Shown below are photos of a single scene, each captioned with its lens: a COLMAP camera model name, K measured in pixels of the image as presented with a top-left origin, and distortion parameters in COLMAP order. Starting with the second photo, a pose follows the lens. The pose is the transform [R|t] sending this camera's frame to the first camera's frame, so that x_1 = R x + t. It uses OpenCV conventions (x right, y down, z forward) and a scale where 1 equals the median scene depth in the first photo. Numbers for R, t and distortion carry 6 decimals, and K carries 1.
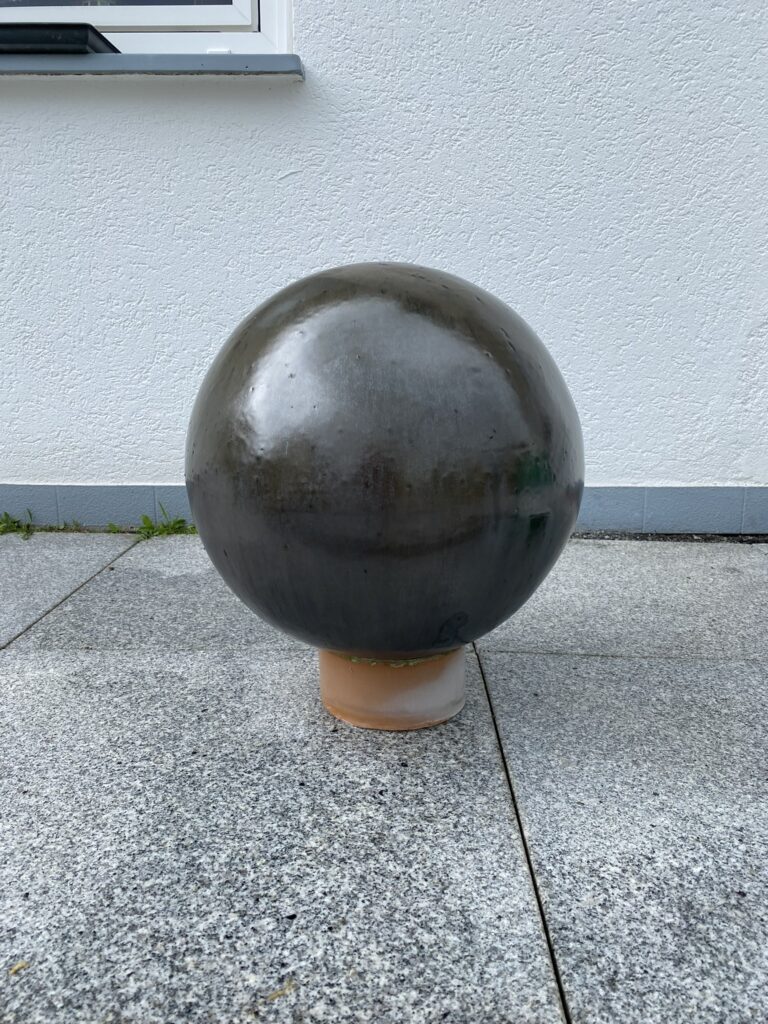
lens RADIAL K [[783.4, 0, 384.3], [0, 783.4, 512.5], [0, 0, 1]] dist [0.011655, -0.008790]
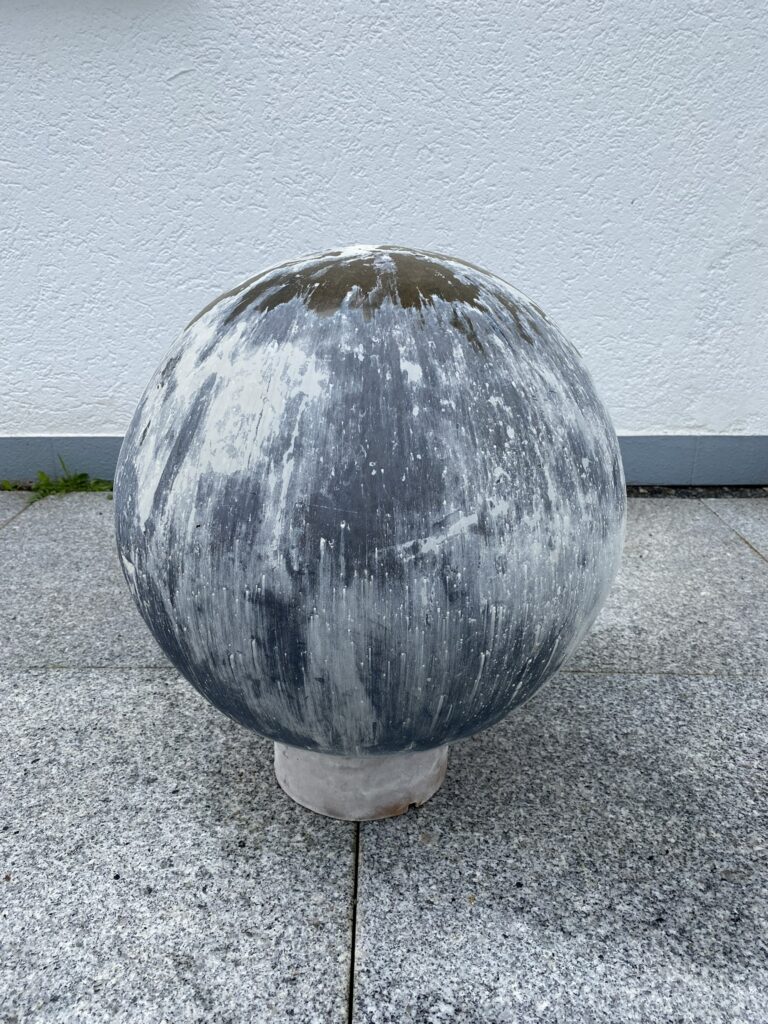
lens RADIAL K [[783.4, 0, 384.5], [0, 783.4, 511.2], [0, 0, 1]] dist [0.011655, -0.008790]
pose [[0.999897, -0.005094, 0.013438, 0.129747], [0.003092, 0.989428, 0.144995, -0.129332], [-0.014035, -0.144939, 0.989341, 0.133964]]
